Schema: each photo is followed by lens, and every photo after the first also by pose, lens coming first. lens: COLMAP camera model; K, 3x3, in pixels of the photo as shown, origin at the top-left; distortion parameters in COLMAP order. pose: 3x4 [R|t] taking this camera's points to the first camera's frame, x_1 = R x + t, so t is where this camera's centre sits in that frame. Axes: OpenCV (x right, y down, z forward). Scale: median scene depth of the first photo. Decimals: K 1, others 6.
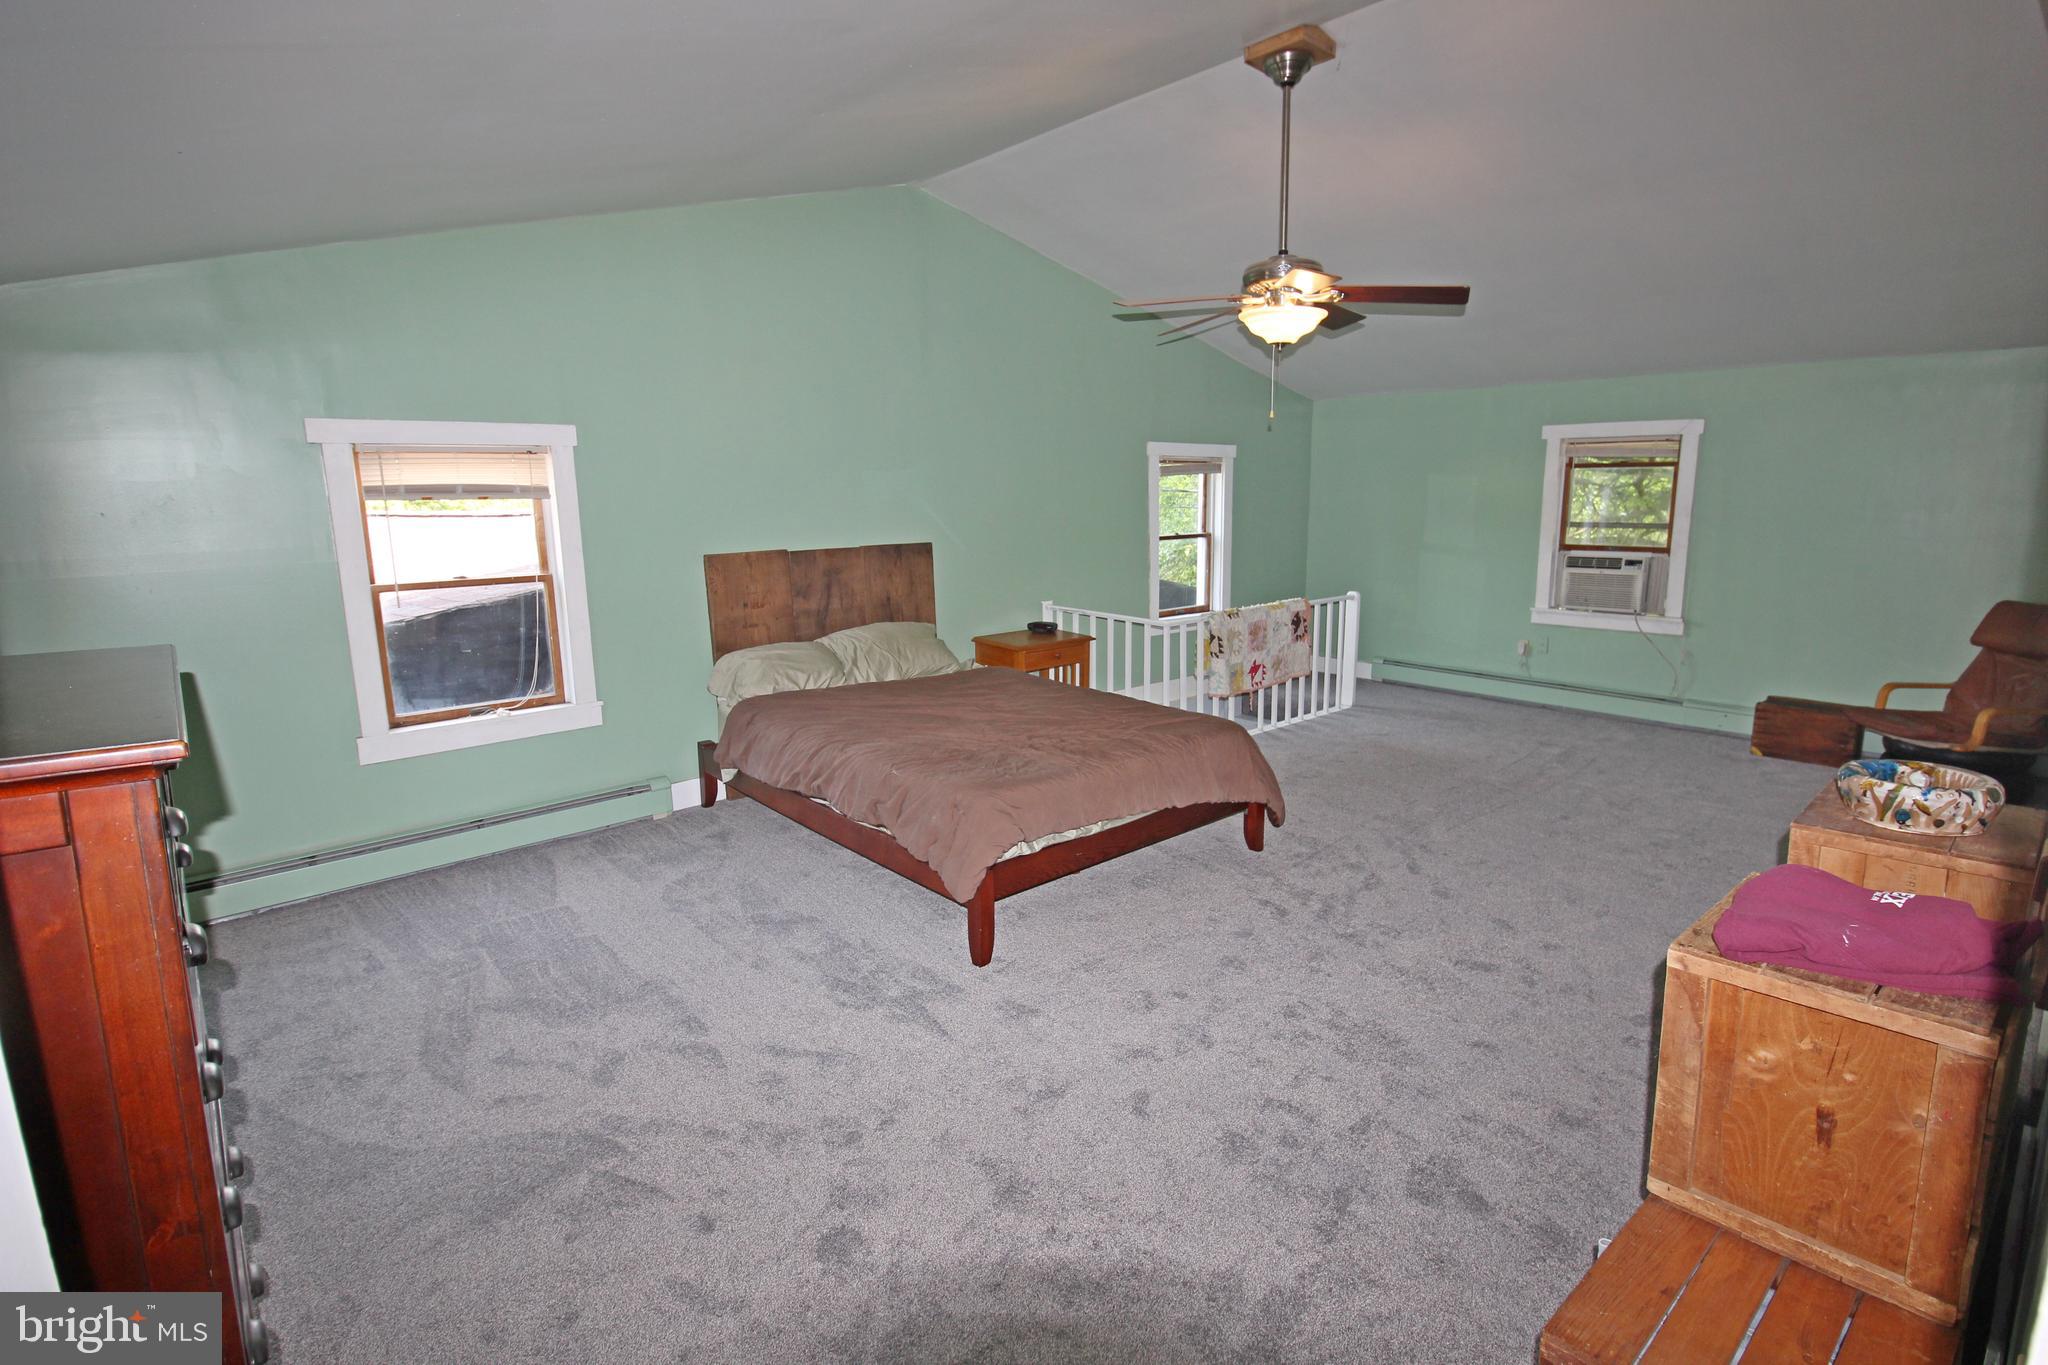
lens RADIAL K [[1010.0, 0, 1026.6], [0, 1010.0, 673.0], [0, 0, 1]] dist [-0.000601, -0.000317]
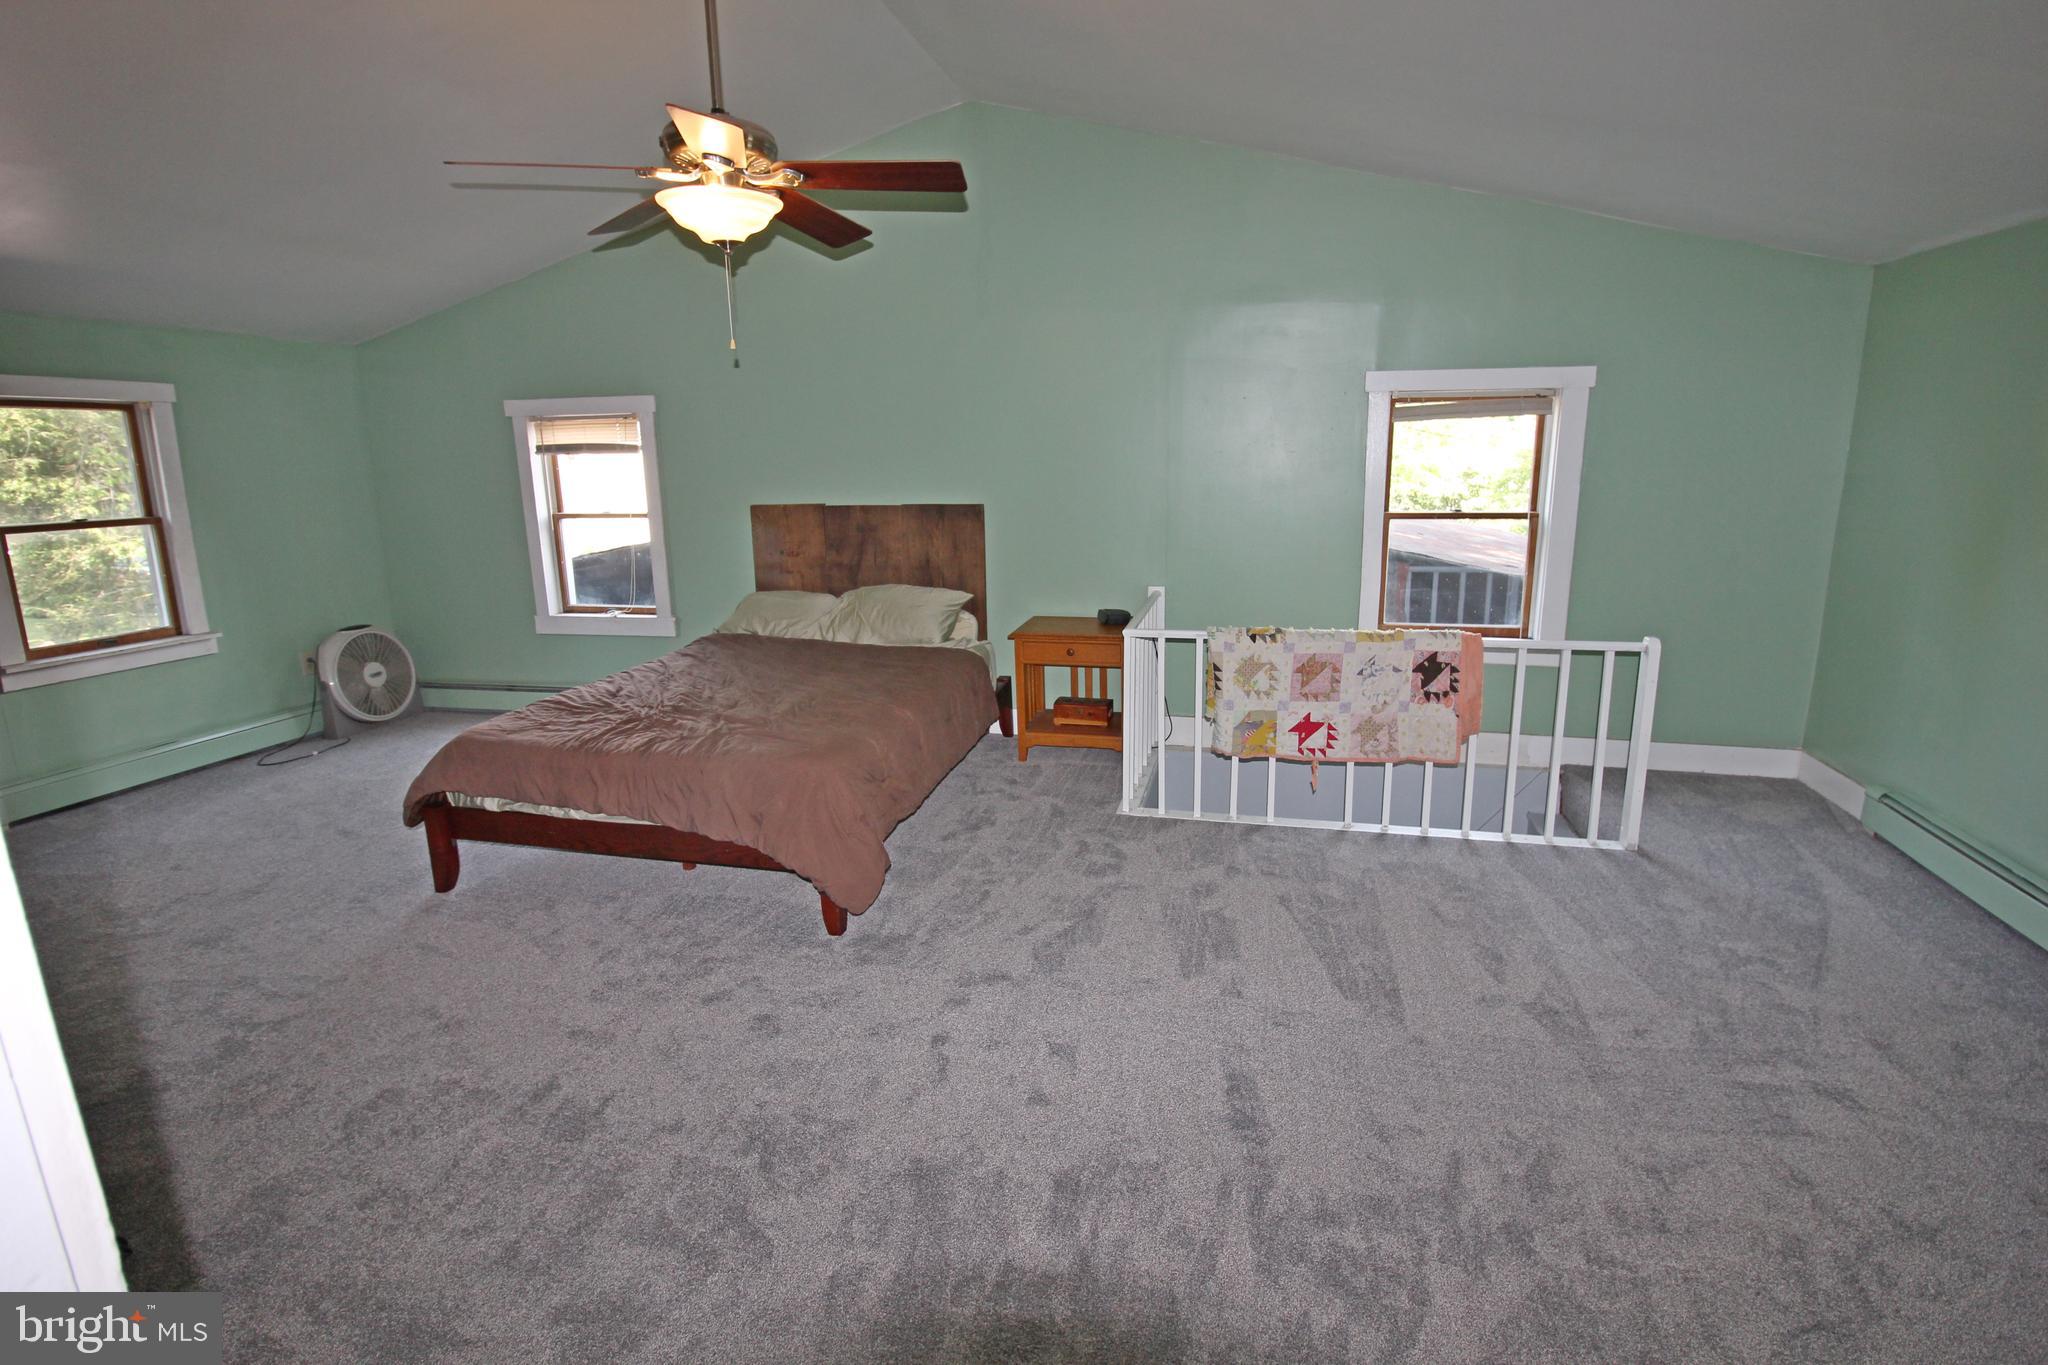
lens RADIAL K [[1010.0, 0, 1026.6], [0, 1010.0, 673.0], [0, 0, 1]] dist [-0.000601, -0.000317]
pose [[0.561455, 0.187972, -0.805875, 0.706178], [-0.137484, 0.981513, 0.133154, -0.109622], [0.816007, 0.036035, 0.576918, 0.527085]]
